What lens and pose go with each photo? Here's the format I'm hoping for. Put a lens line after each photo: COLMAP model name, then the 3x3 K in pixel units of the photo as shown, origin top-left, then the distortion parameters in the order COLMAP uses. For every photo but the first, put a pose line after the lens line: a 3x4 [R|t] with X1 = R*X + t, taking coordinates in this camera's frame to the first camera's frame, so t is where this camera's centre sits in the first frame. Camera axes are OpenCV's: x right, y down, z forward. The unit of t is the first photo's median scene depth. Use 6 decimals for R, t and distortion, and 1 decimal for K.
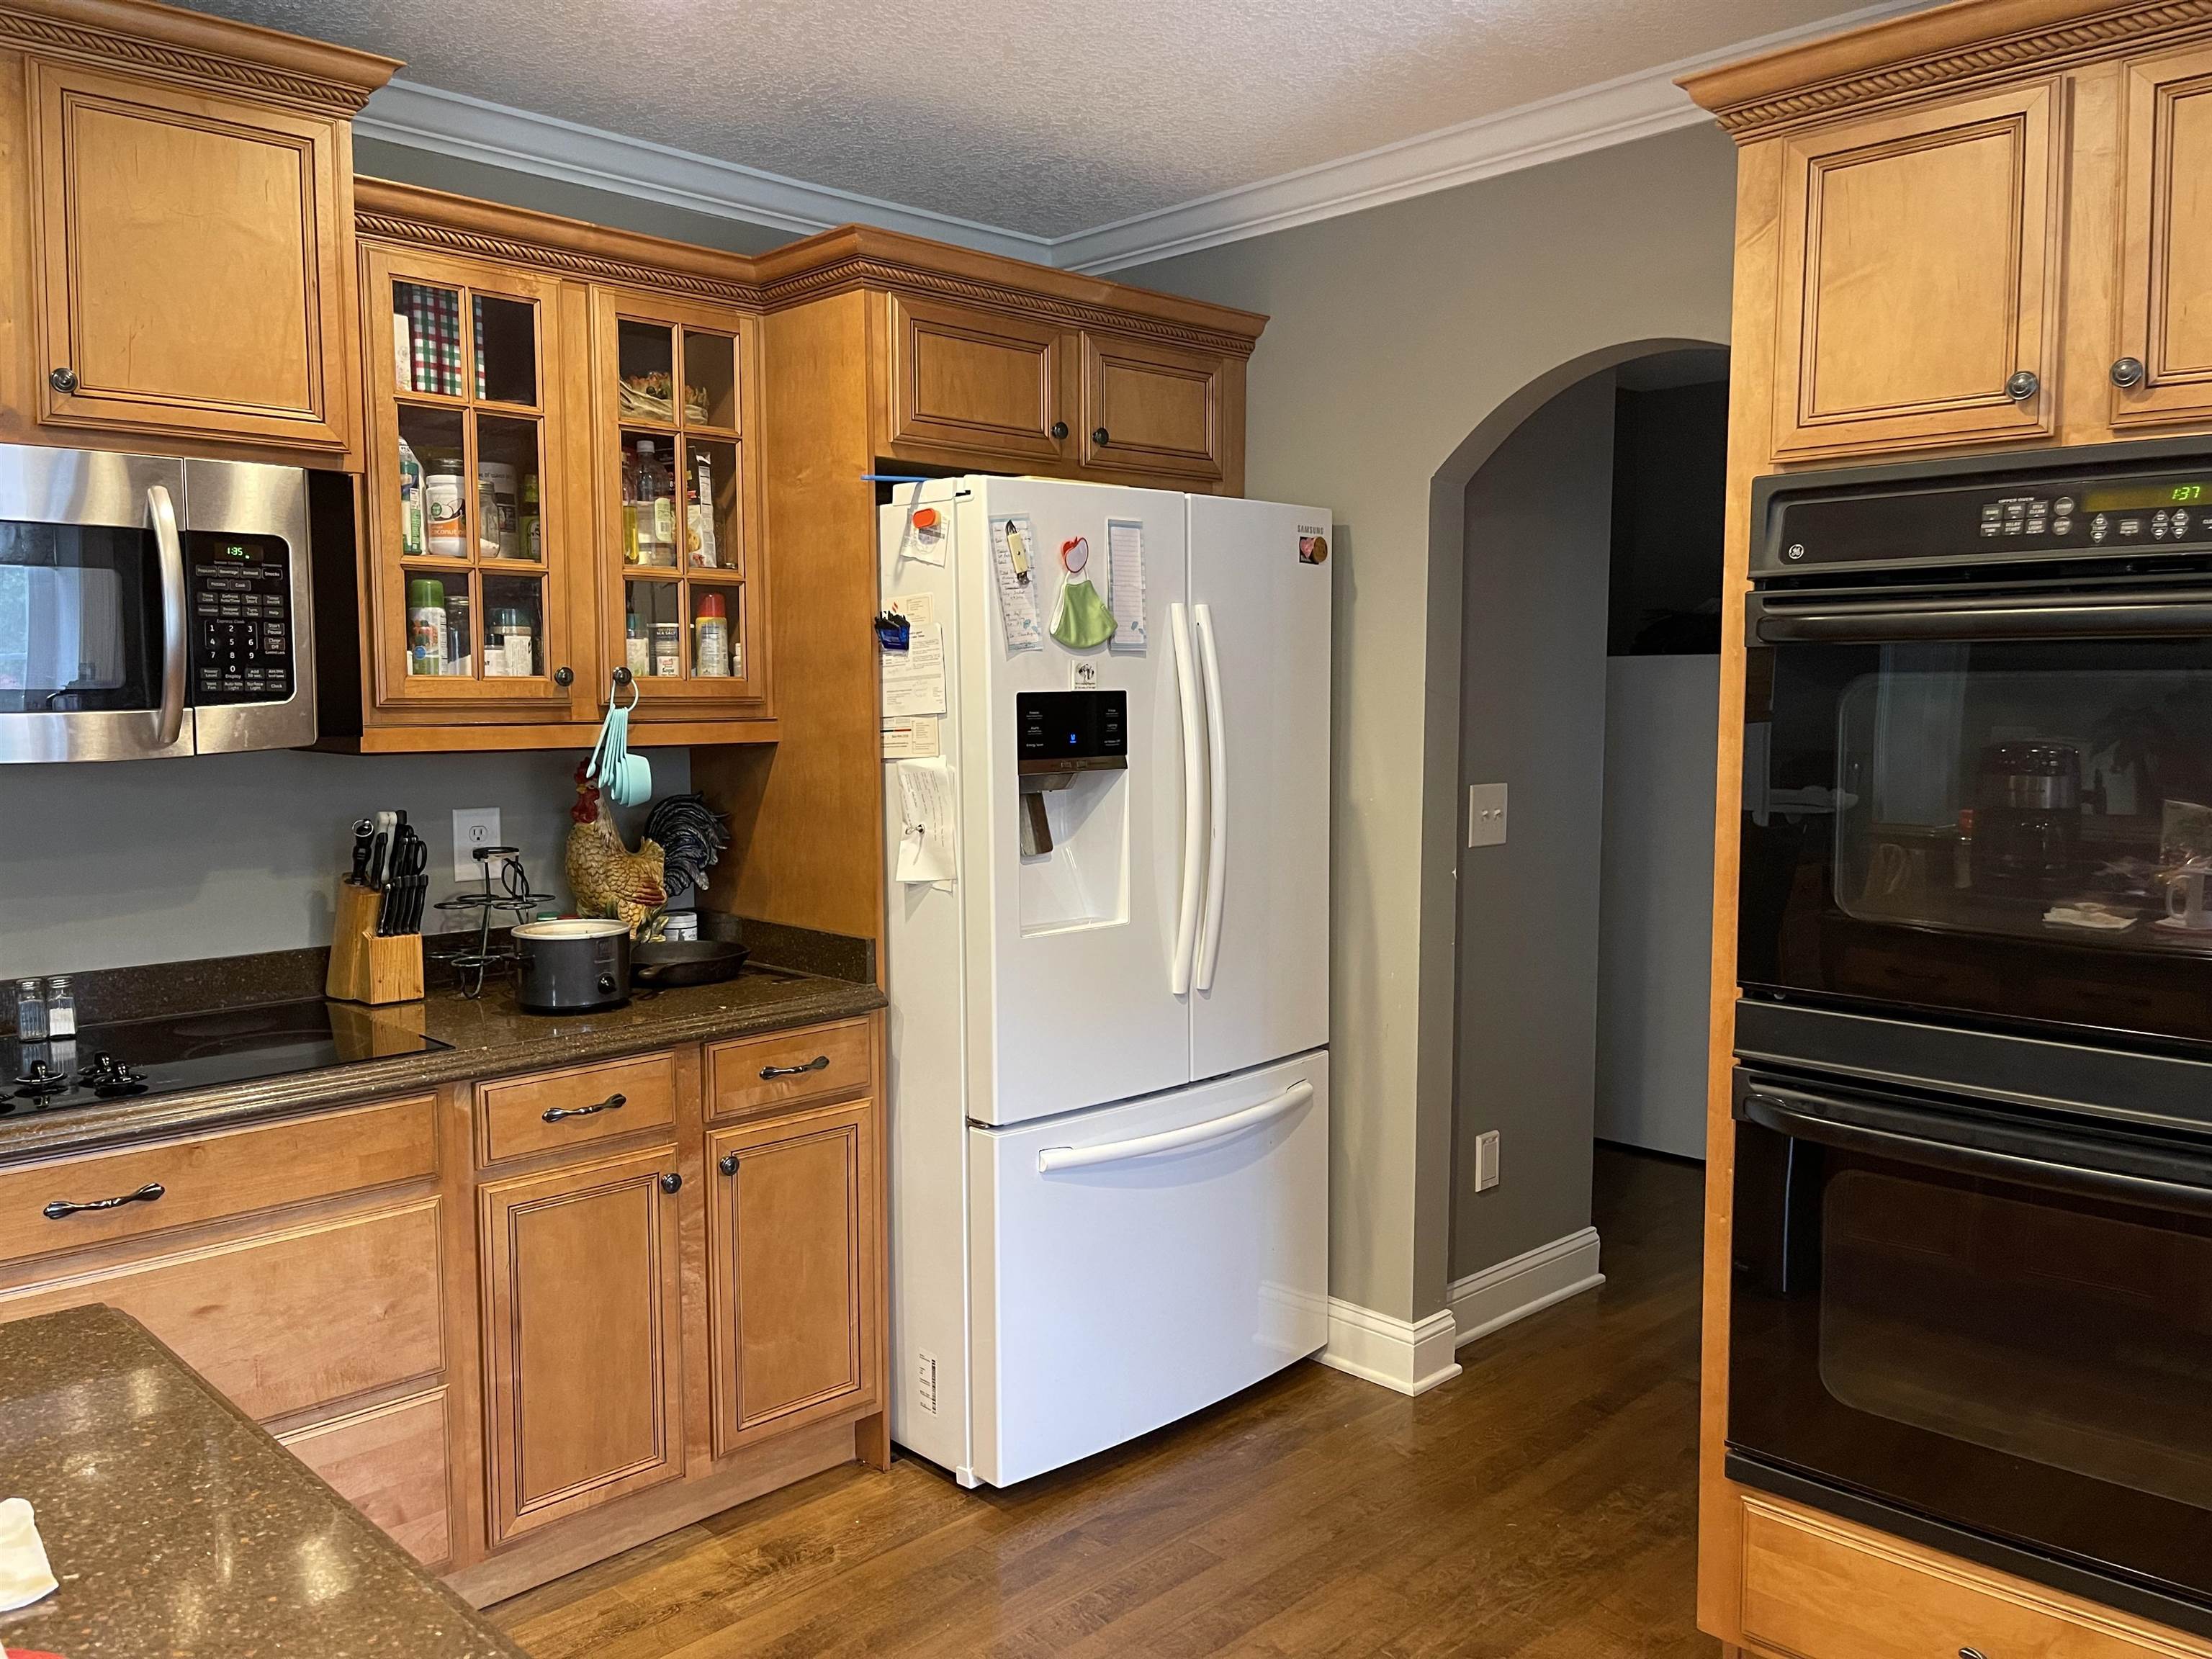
lens RADIAL K [[1698.9, 0, 1102.5], [0, 1698.9, 836.1], [0, 0, 1]] dist [0.081017, -0.117037]
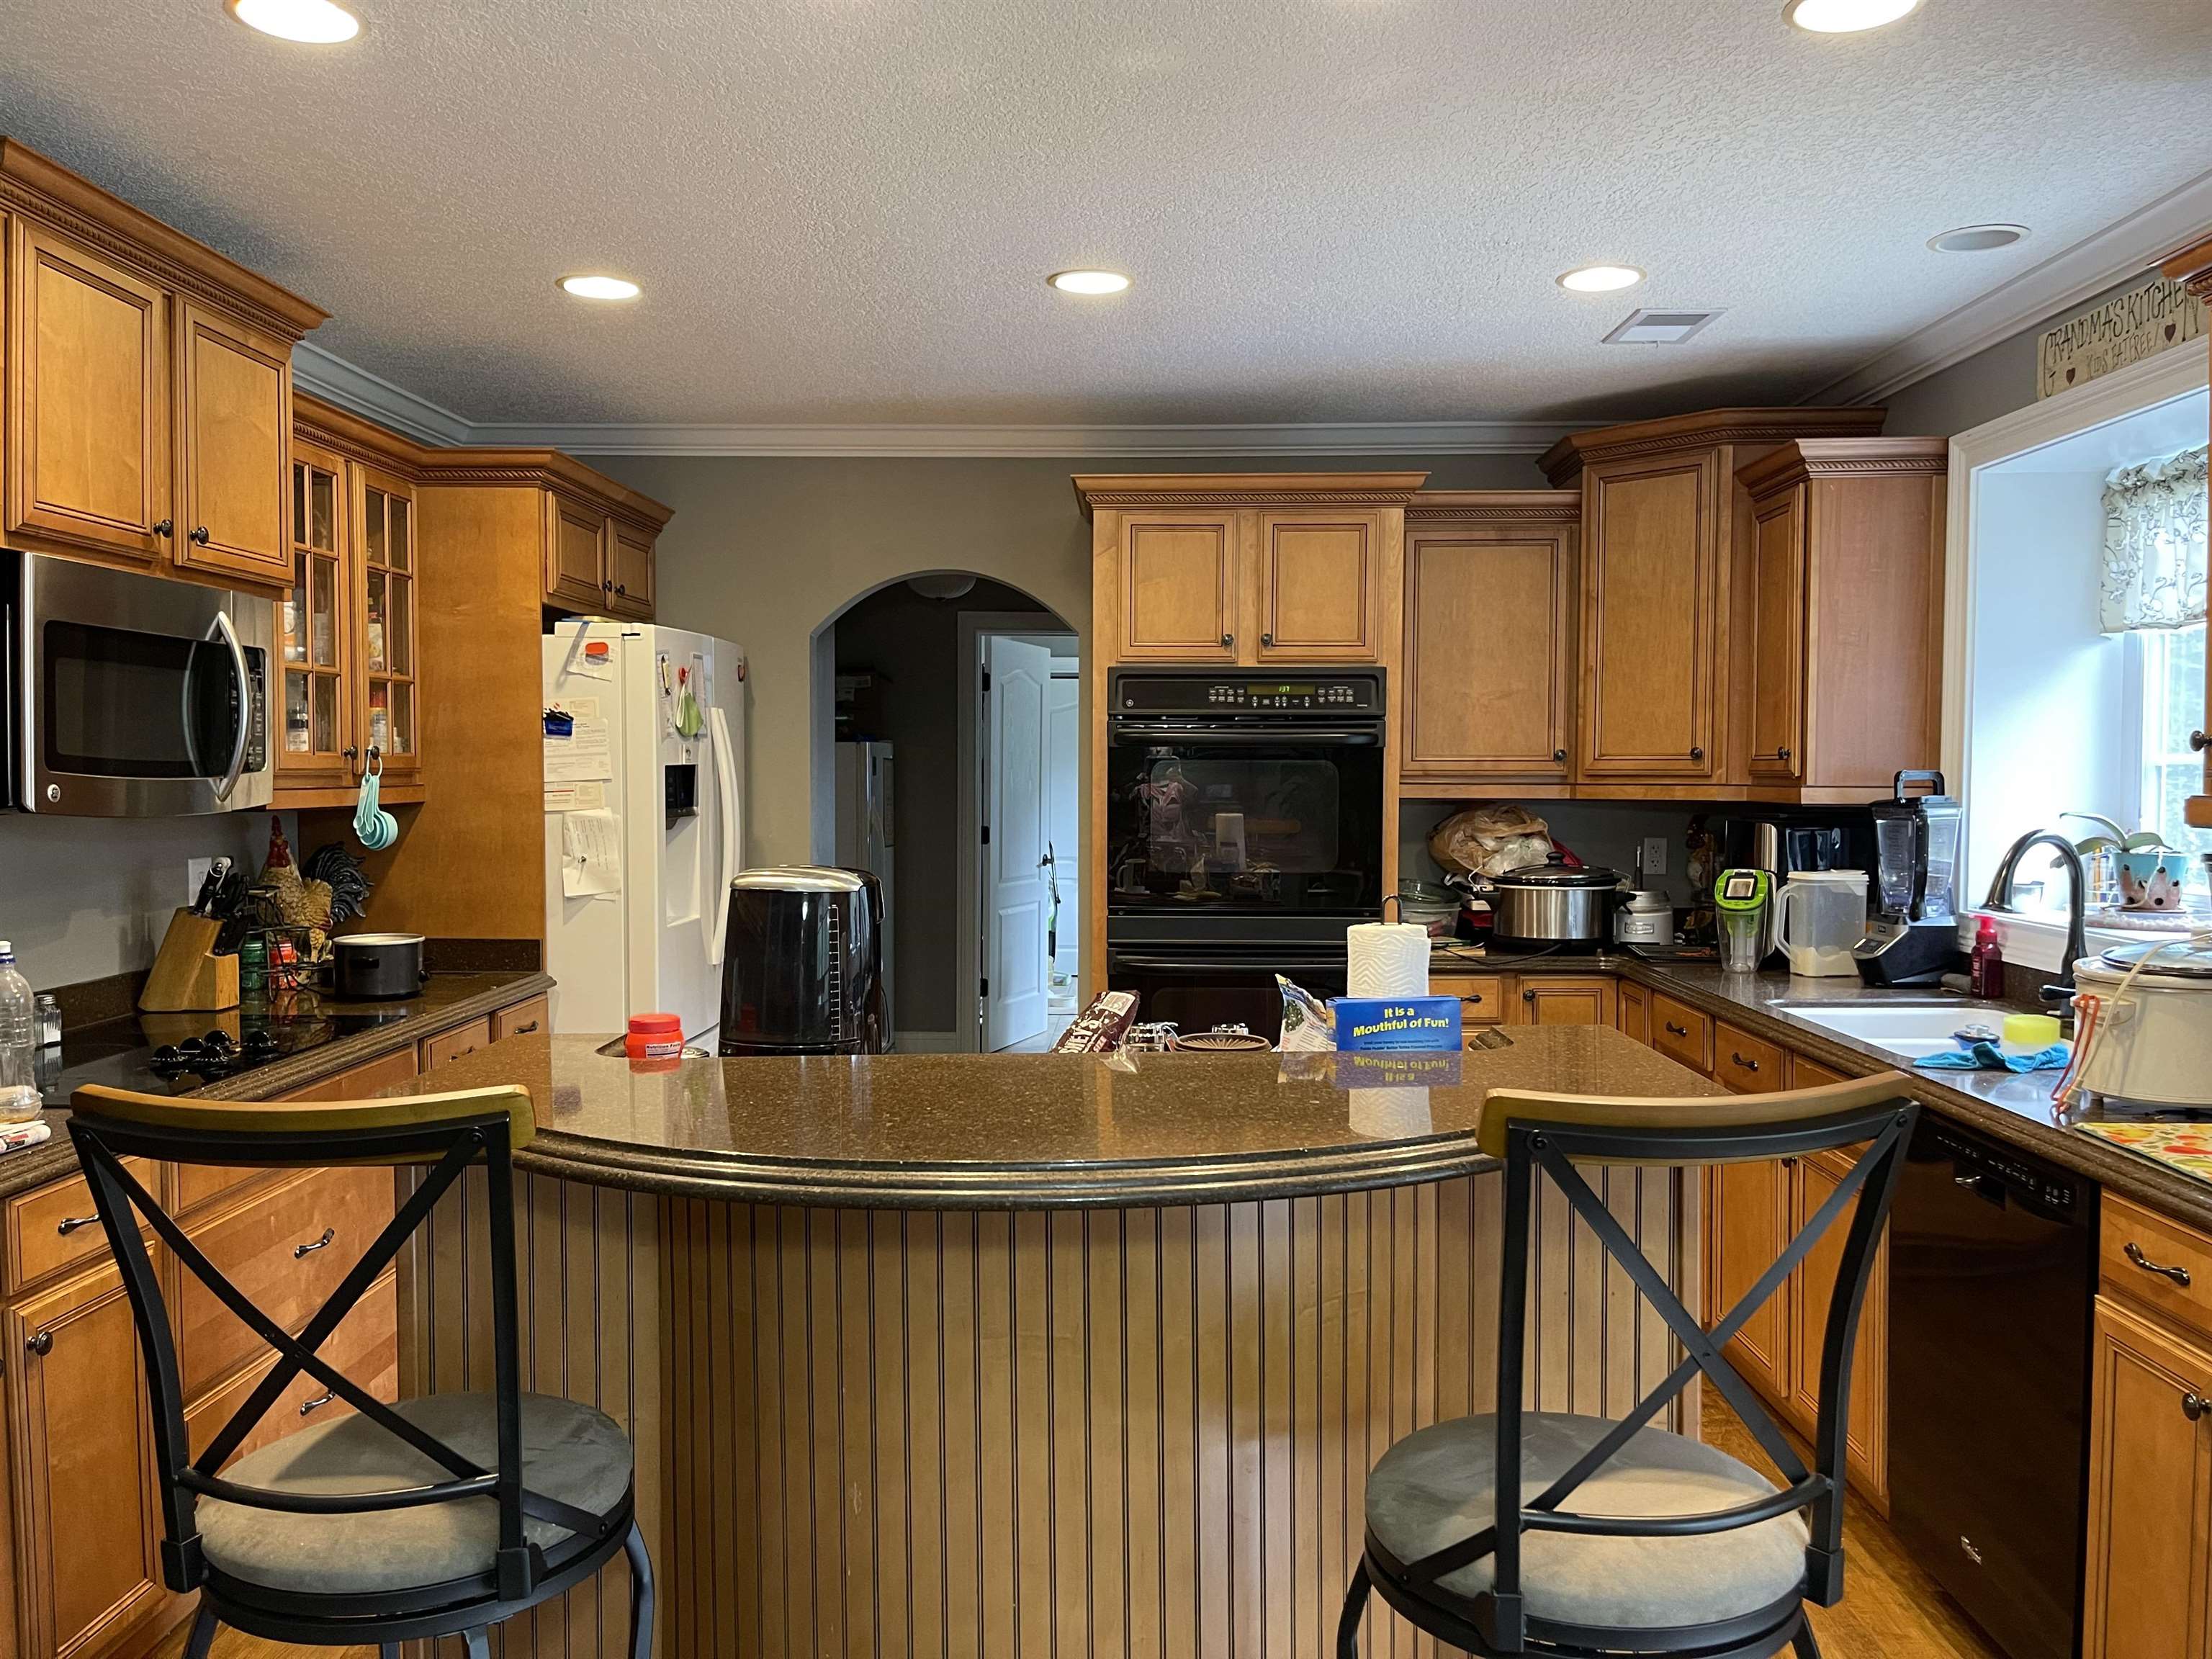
lens RADIAL K [[1698.9, 0, 1102.5], [0, 1698.9, 836.1], [0, 0, 1]] dist [0.081017, -0.117037]
pose [[0.712621, -0.024868, 0.701109, -0.825991], [0.054251, 0.998332, -0.019732, 0.029417], [-0.699449, 0.052098, 0.712781, -0.355063]]
